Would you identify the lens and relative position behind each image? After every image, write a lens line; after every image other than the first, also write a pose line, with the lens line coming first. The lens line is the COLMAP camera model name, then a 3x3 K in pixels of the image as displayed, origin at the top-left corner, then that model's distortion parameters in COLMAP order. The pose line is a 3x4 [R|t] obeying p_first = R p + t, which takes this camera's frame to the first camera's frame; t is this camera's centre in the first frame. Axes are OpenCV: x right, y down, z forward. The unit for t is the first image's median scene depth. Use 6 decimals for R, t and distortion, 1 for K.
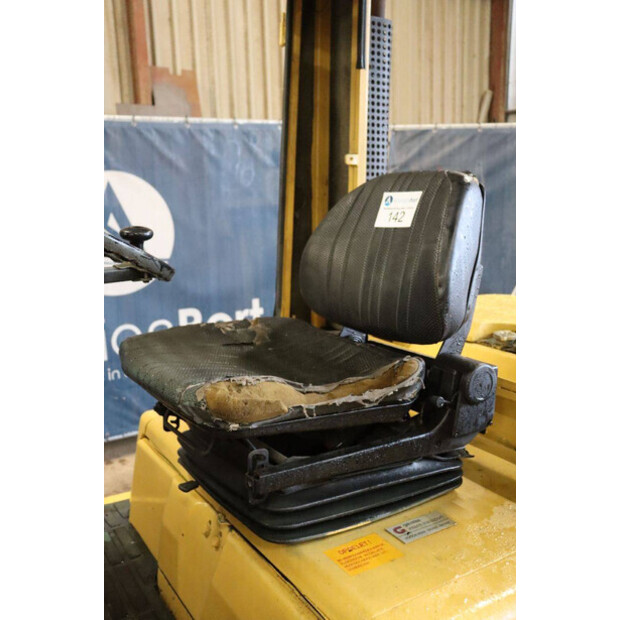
lens RADIAL K [[611.2, 0, 310.0], [0, 611.2, 310.0], [0, 0, 1]] dist [-0.124461, 0.220496]
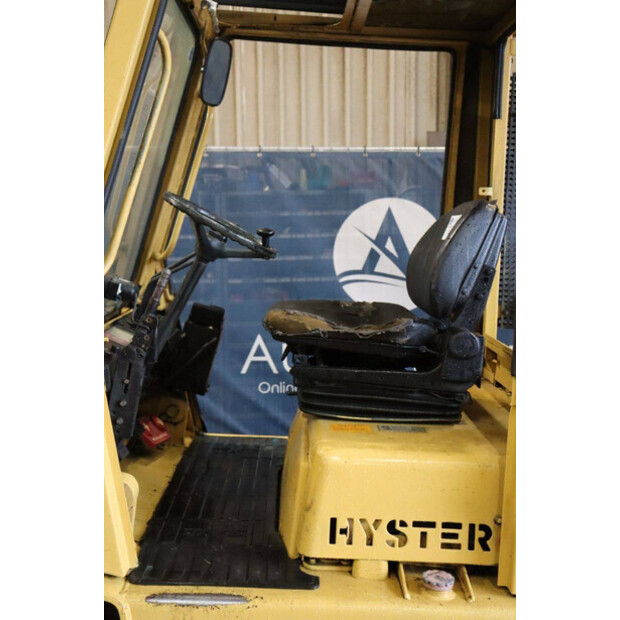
lens RADIAL K [[789.6, 0, 310.0], [0, 789.6, 310.0], [0, 0, 1]] dist [-0.020910, -0.013816]
pose [[0.848851, 0.083038, -0.522069, 0.631477], [-0.127536, 0.990583, -0.049807, 0.119529], [0.513017, 0.108861, 0.851447, -0.536492]]
